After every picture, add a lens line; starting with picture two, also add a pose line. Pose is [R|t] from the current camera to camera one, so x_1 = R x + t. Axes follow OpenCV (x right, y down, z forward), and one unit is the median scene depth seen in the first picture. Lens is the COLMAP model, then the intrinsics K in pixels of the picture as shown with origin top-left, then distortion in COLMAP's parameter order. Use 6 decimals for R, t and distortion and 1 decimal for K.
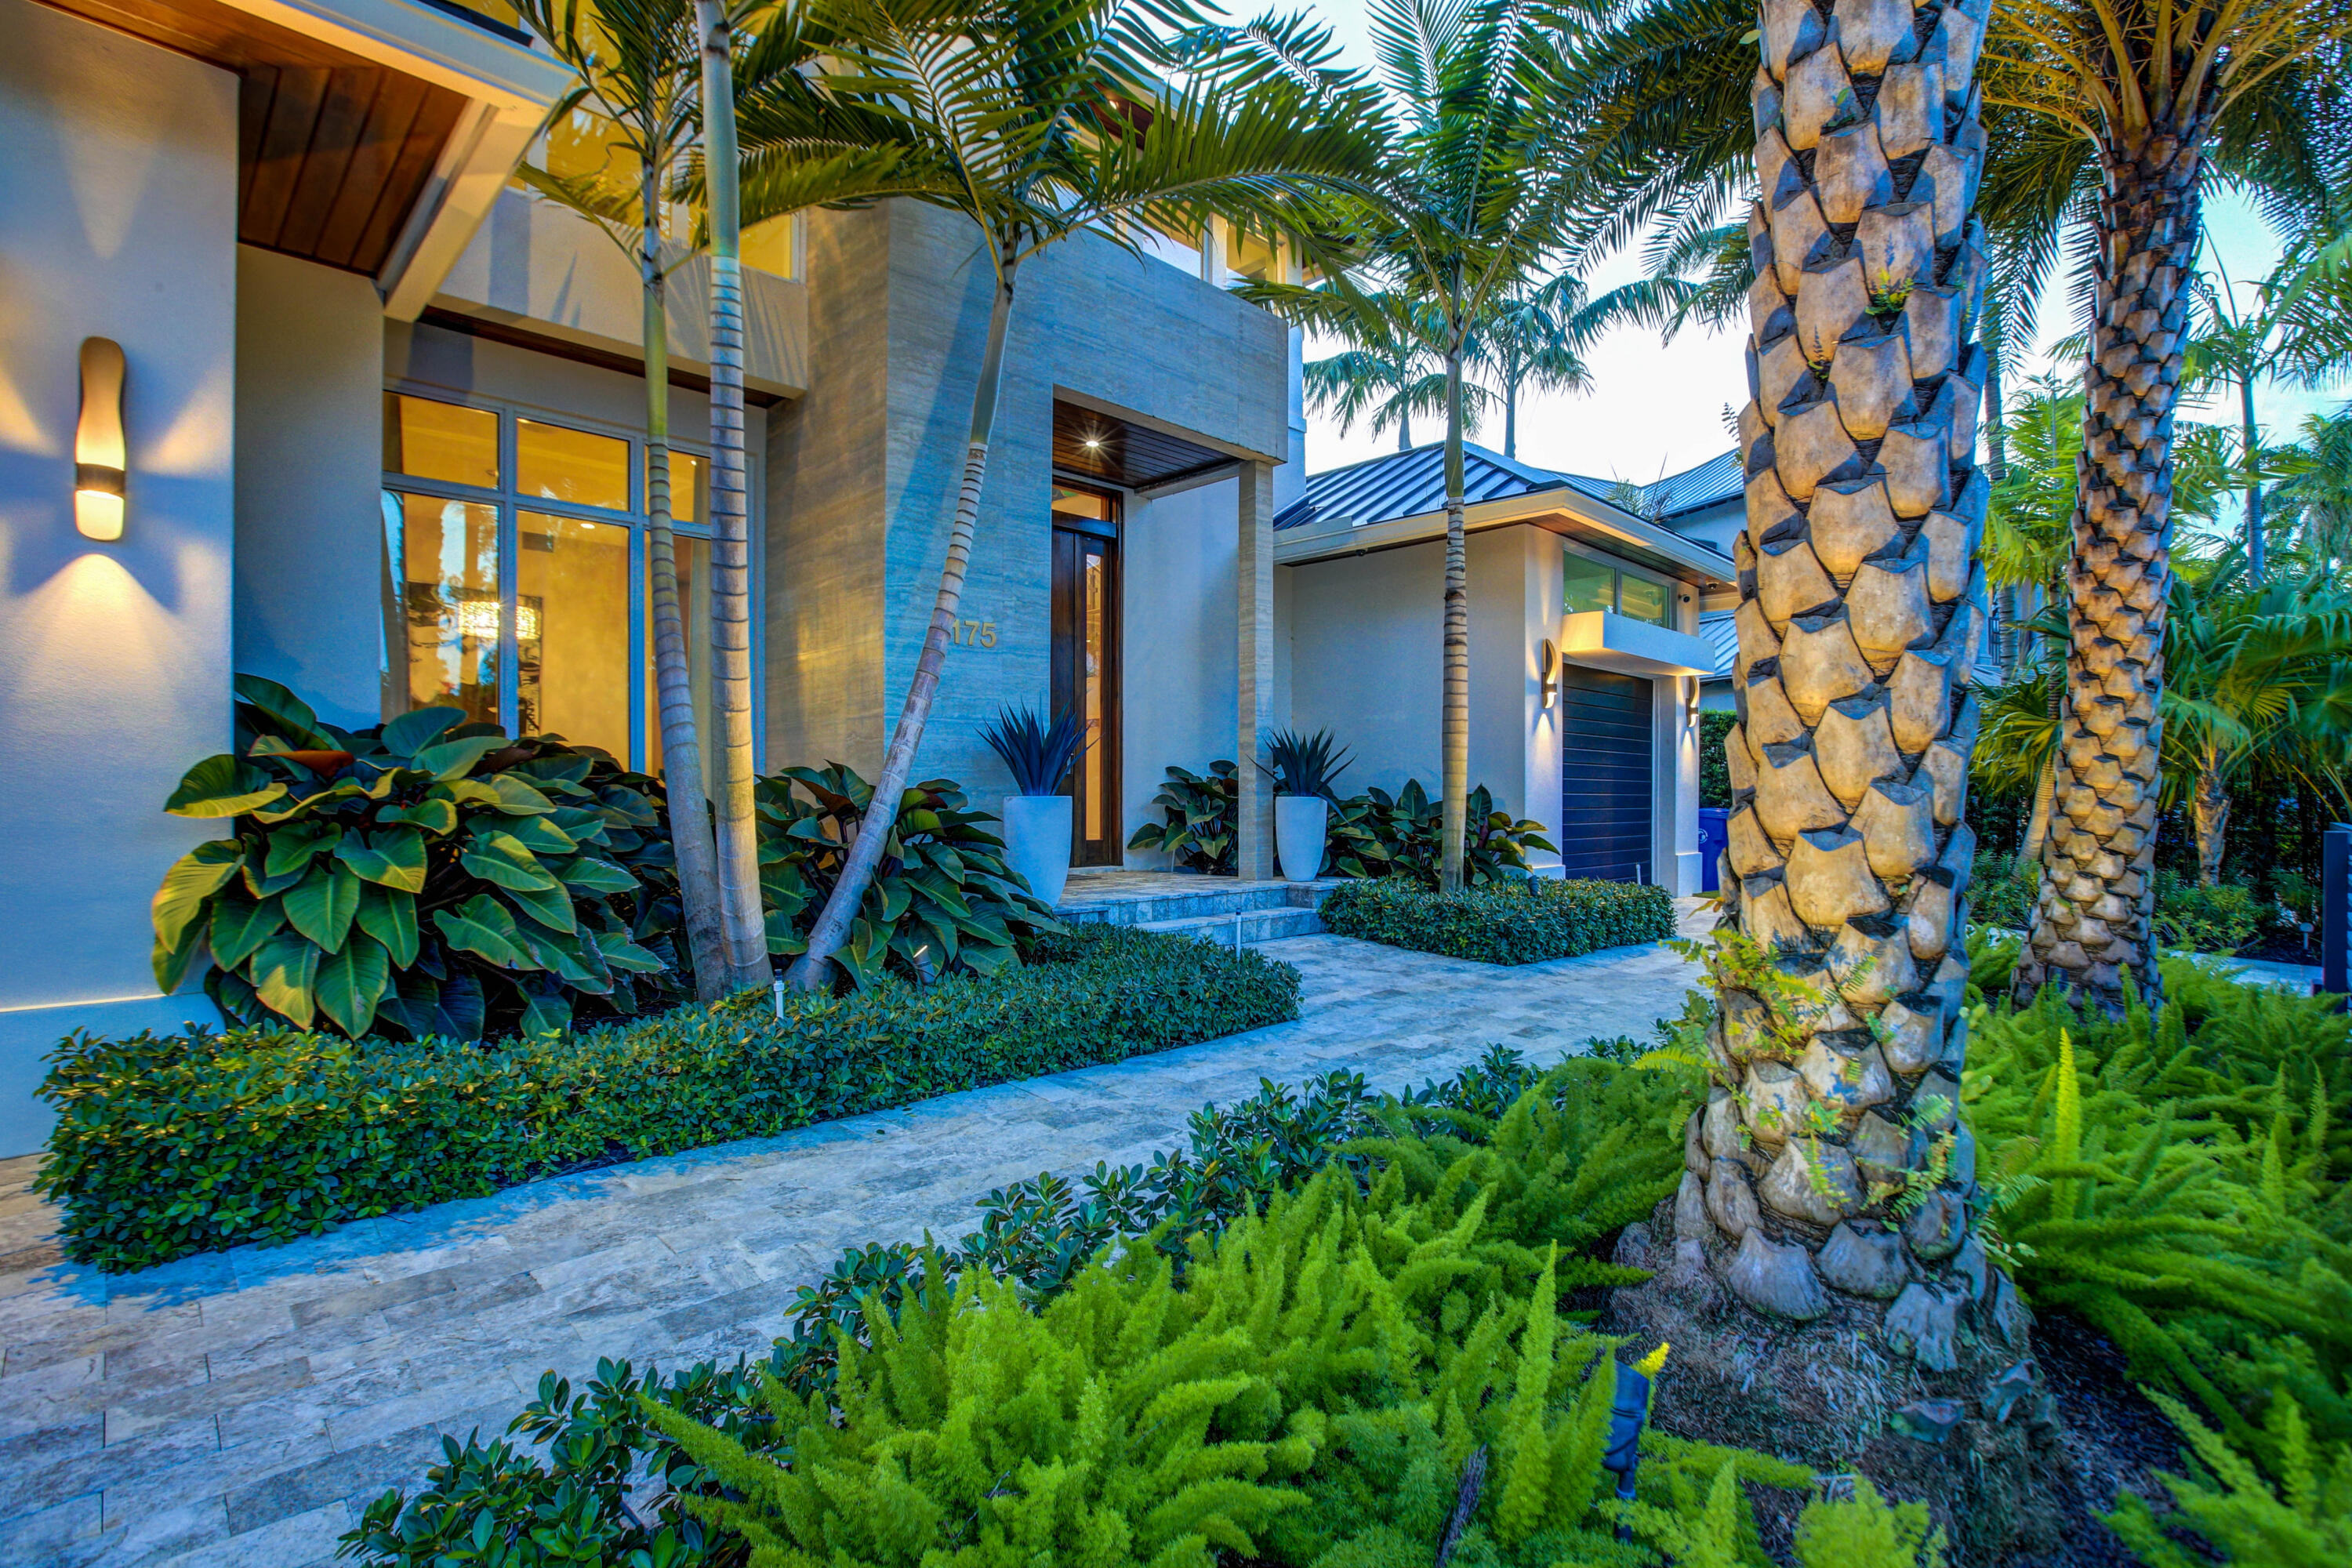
lens RADIAL K [[1075.1, 0, 1176.0], [0, 1075.1, 784.0], [0, 0, 1]] dist [-0.026465, 0.000270]
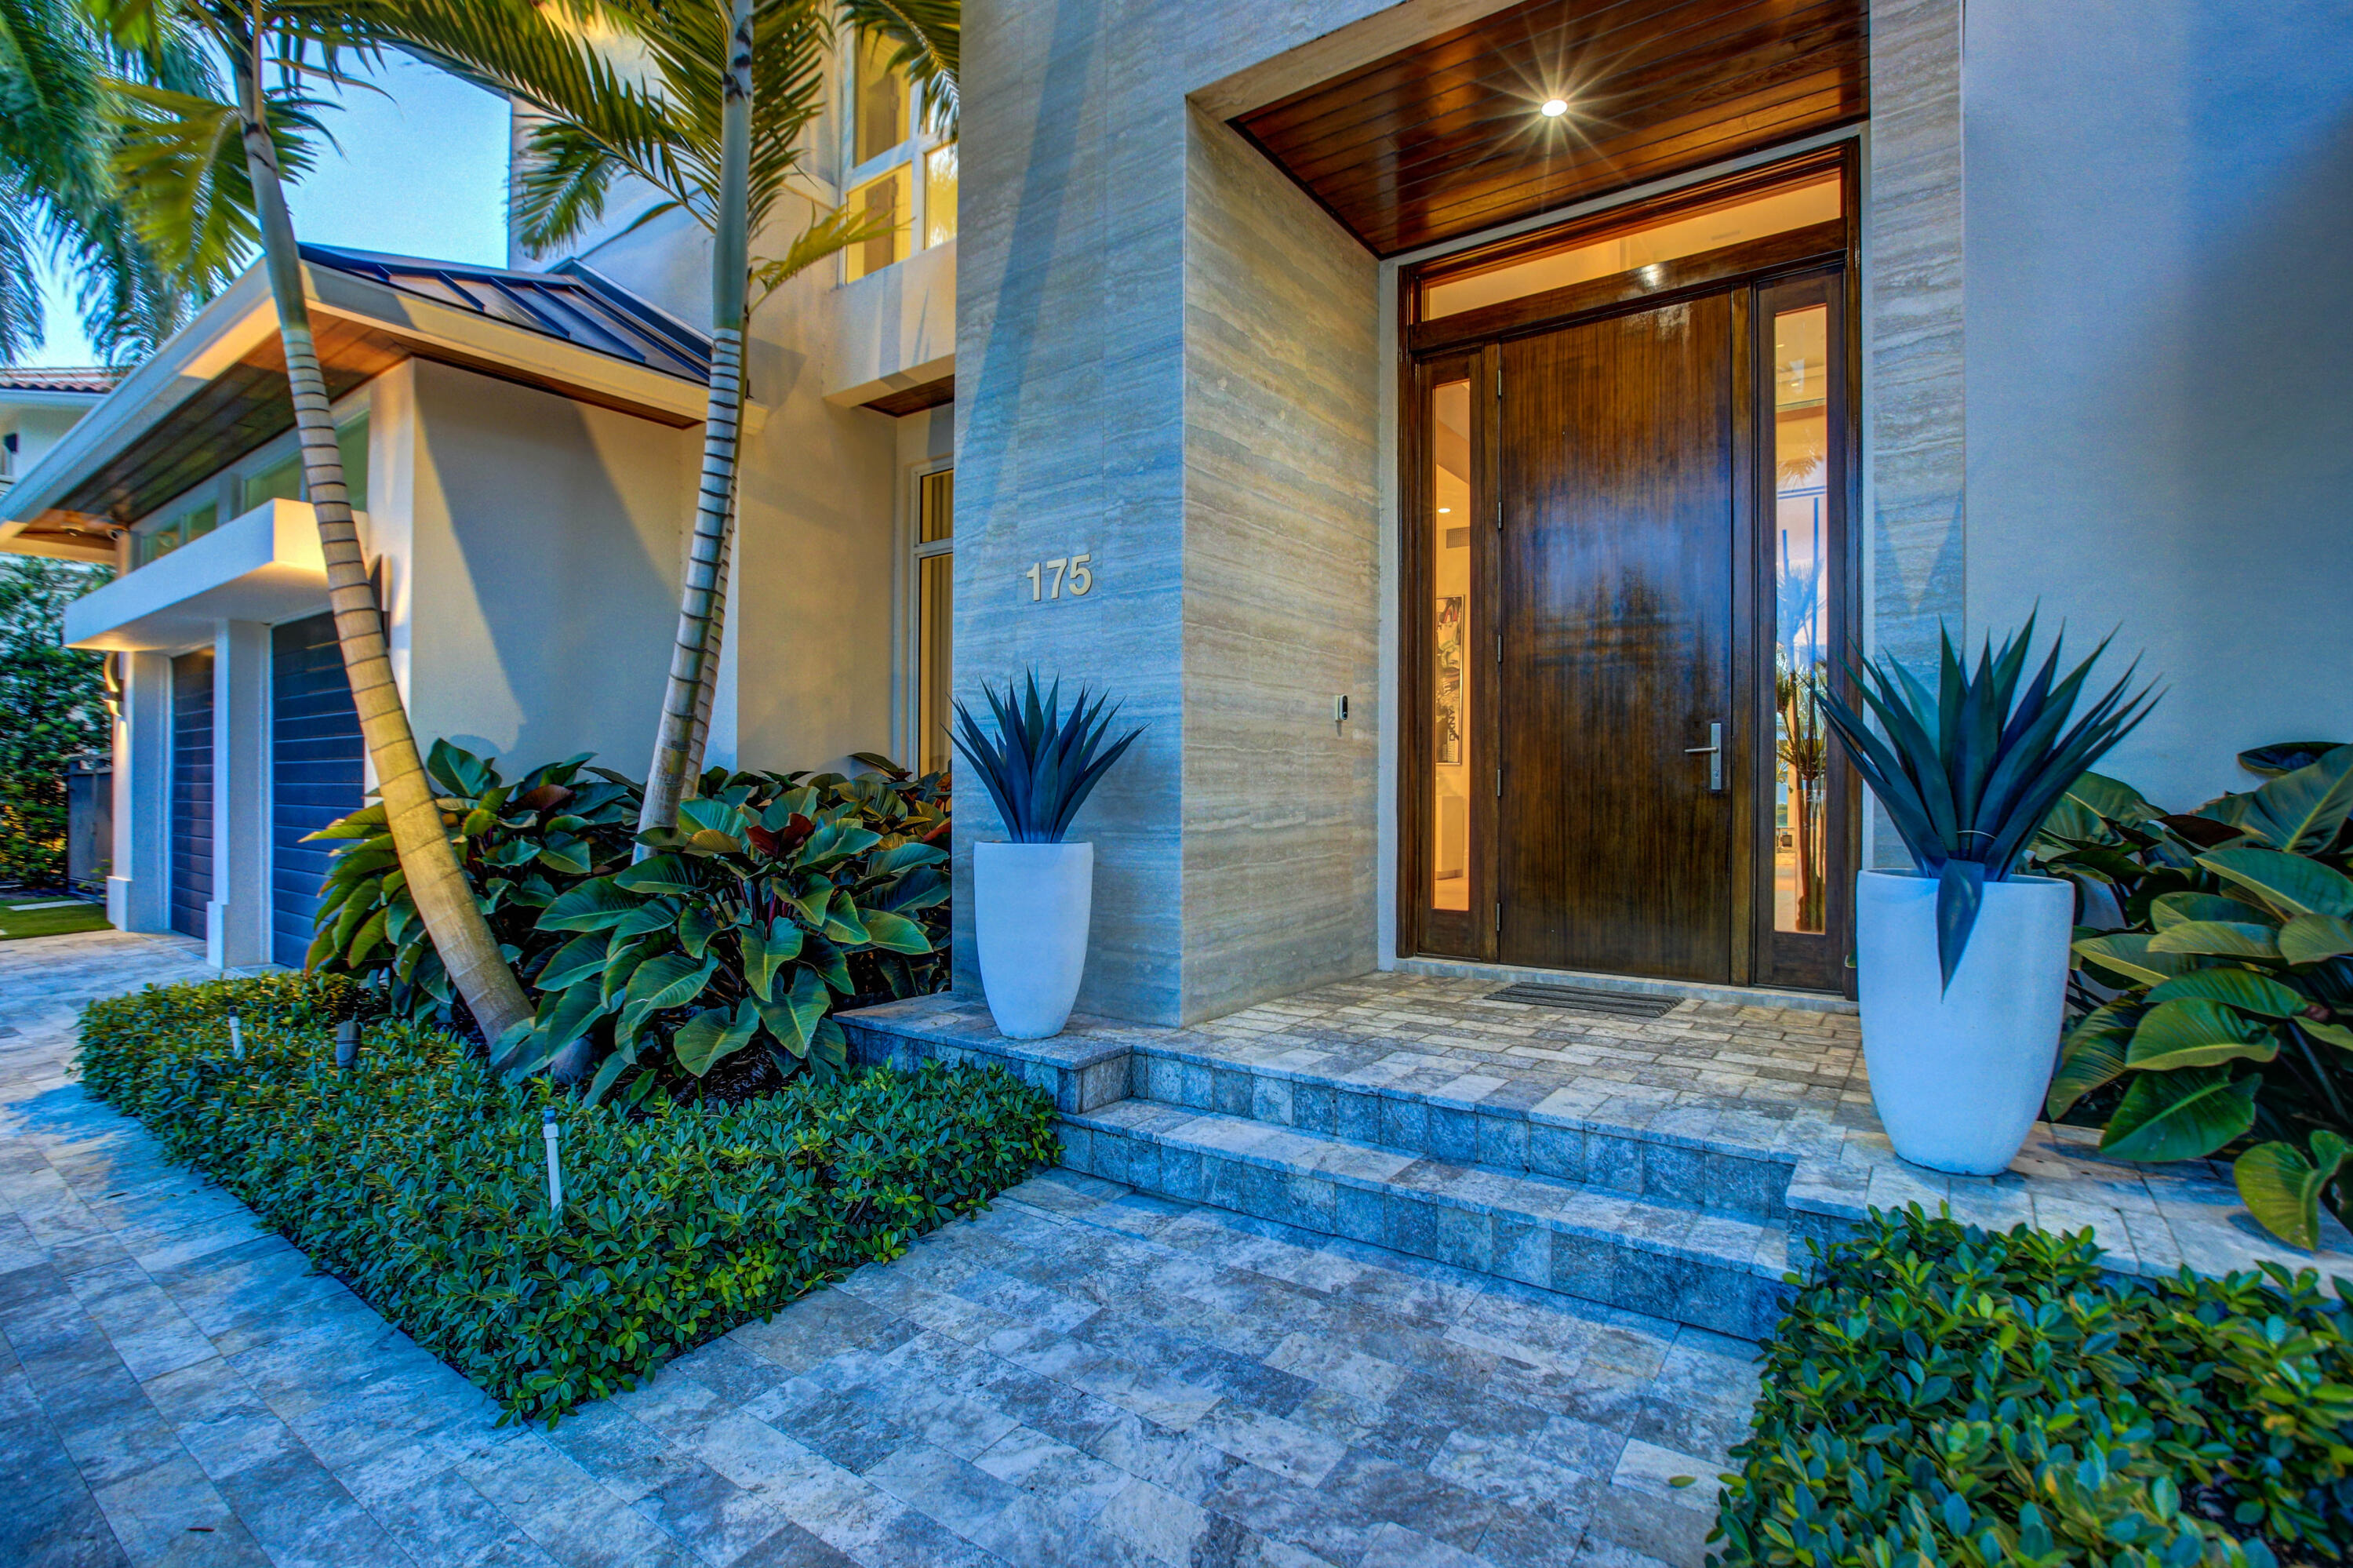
lens RADIAL K [[1075.6, 0, 1176.5], [0, 1075.6, 784.0], [0, 0, 1]] dist [-0.026465, 0.000270]
pose [[0.203383, -0.011197, -0.979035, 0.457542], [0.007300, 0.999924, -0.009919, -0.013114], [0.979072, -0.005130, 0.203449, 0.962988]]
